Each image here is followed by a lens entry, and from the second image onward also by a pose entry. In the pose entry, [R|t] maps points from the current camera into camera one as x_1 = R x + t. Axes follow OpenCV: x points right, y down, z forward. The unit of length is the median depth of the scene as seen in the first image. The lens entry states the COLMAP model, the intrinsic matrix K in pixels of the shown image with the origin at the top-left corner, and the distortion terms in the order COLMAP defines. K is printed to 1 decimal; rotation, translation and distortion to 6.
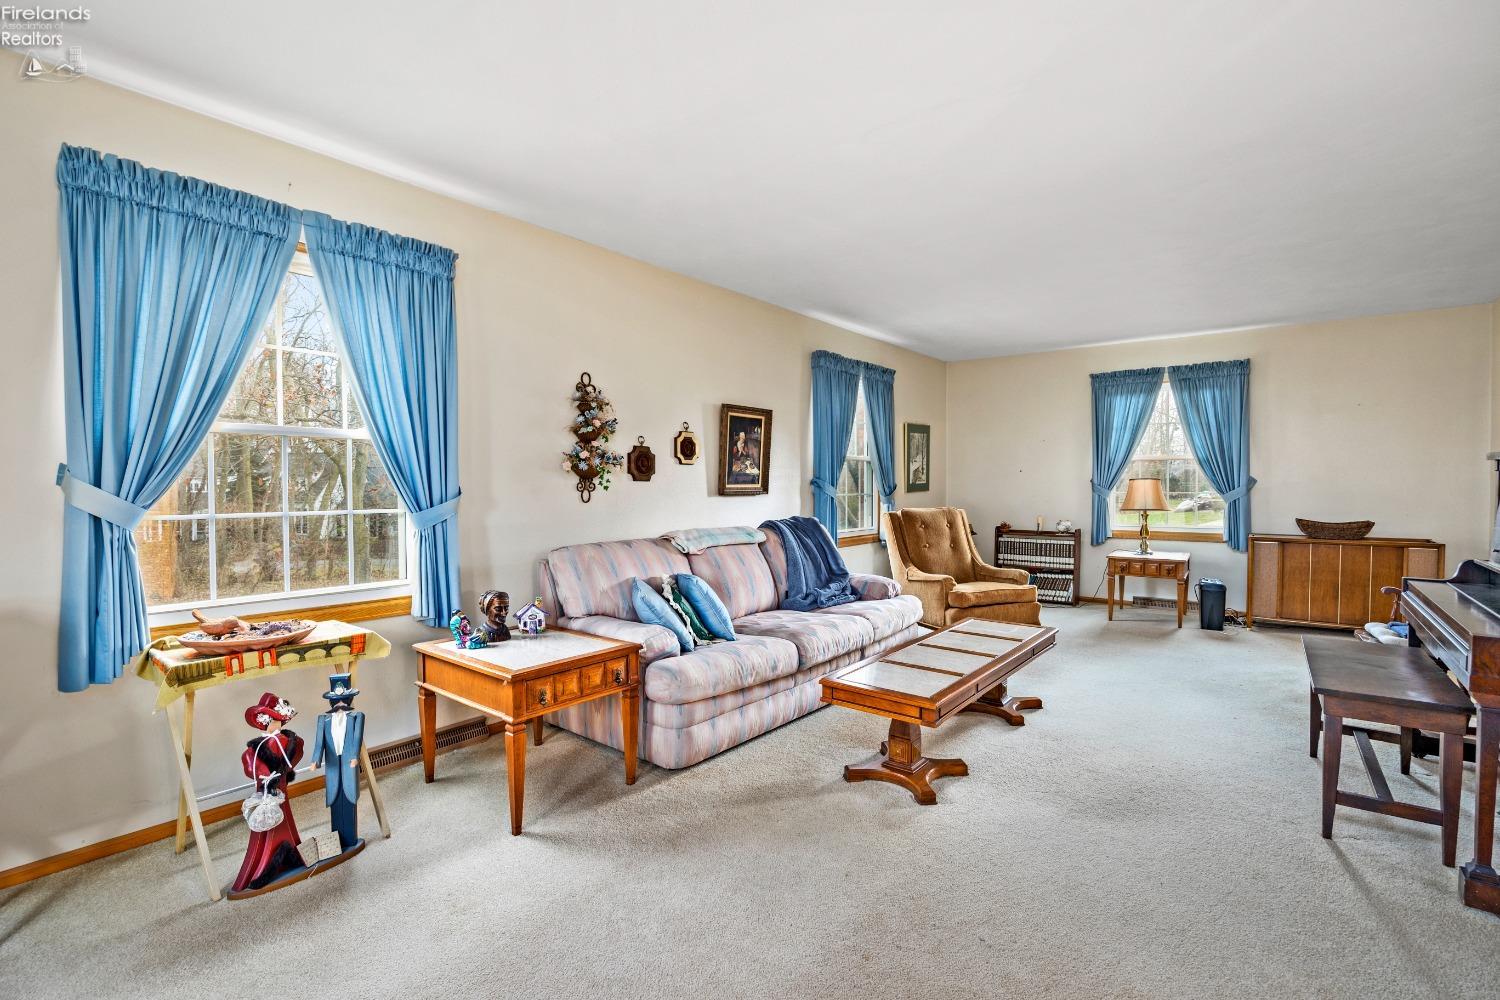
lens RADIAL K [[684.9, 0, 757.4], [0, 684.9, 488.2], [0, 0, 1]] dist [-0.011091, -0.000448]
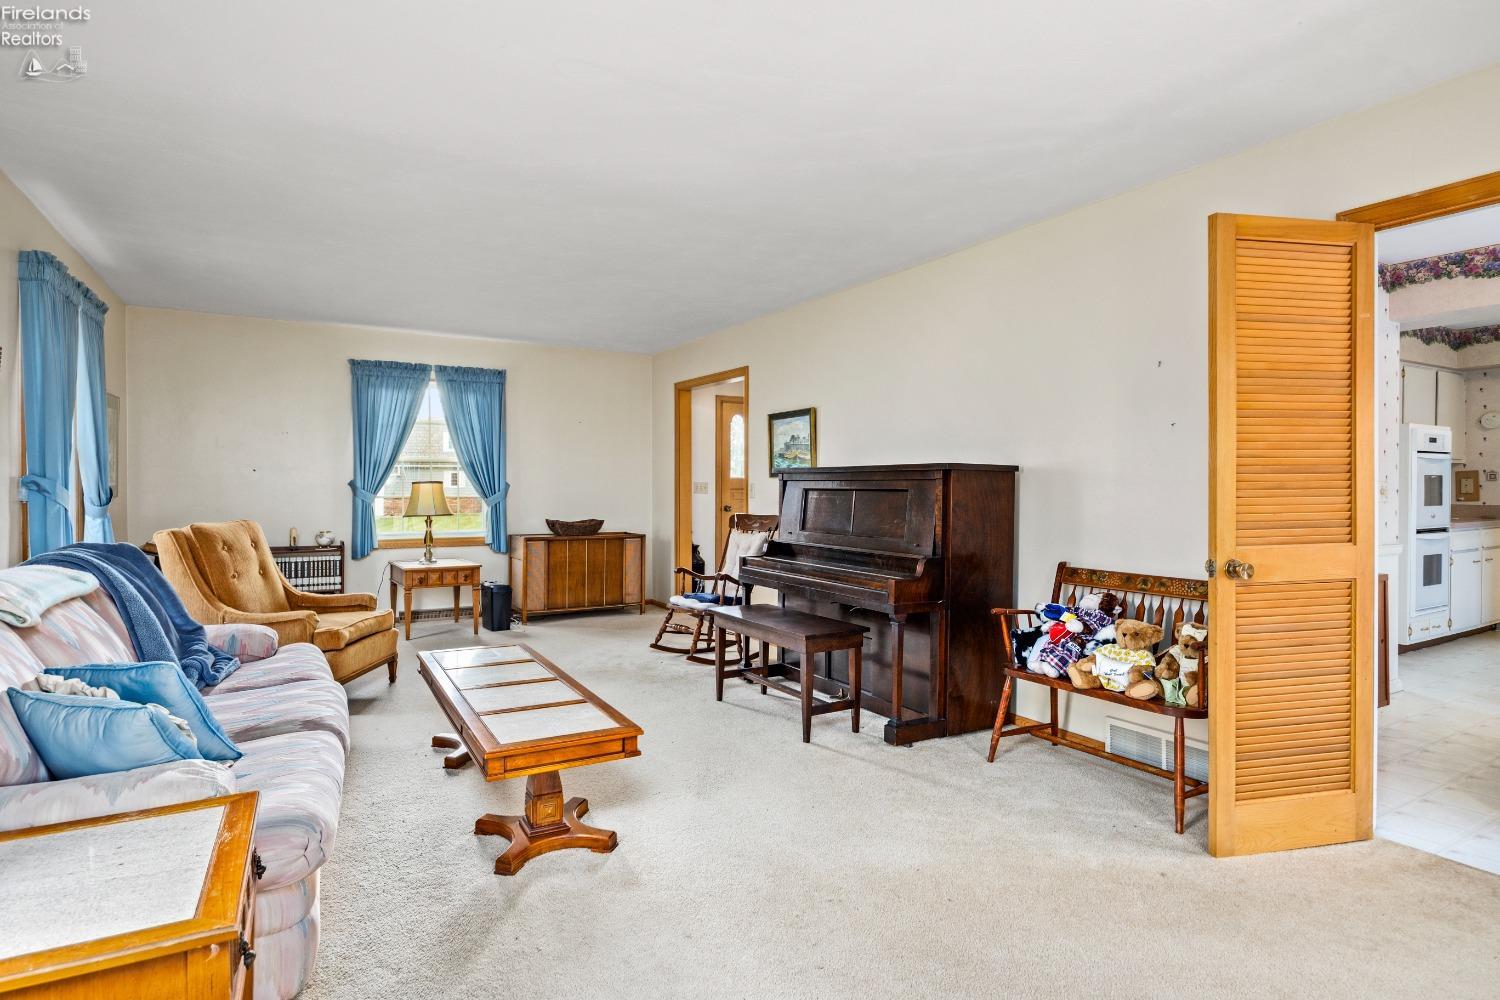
lens RADIAL K [[787.8, 0, 755.9], [0, 787.8, 478.8], [0, 0, 1]] dist [-0.003547, -0.000746]
pose [[0.373865, 0.014069, 0.927377, -0.264235], [0.001520, 0.999874, -0.015782, -0.000766], [-0.927482, 0.007310, 0.373796, 0.183855]]
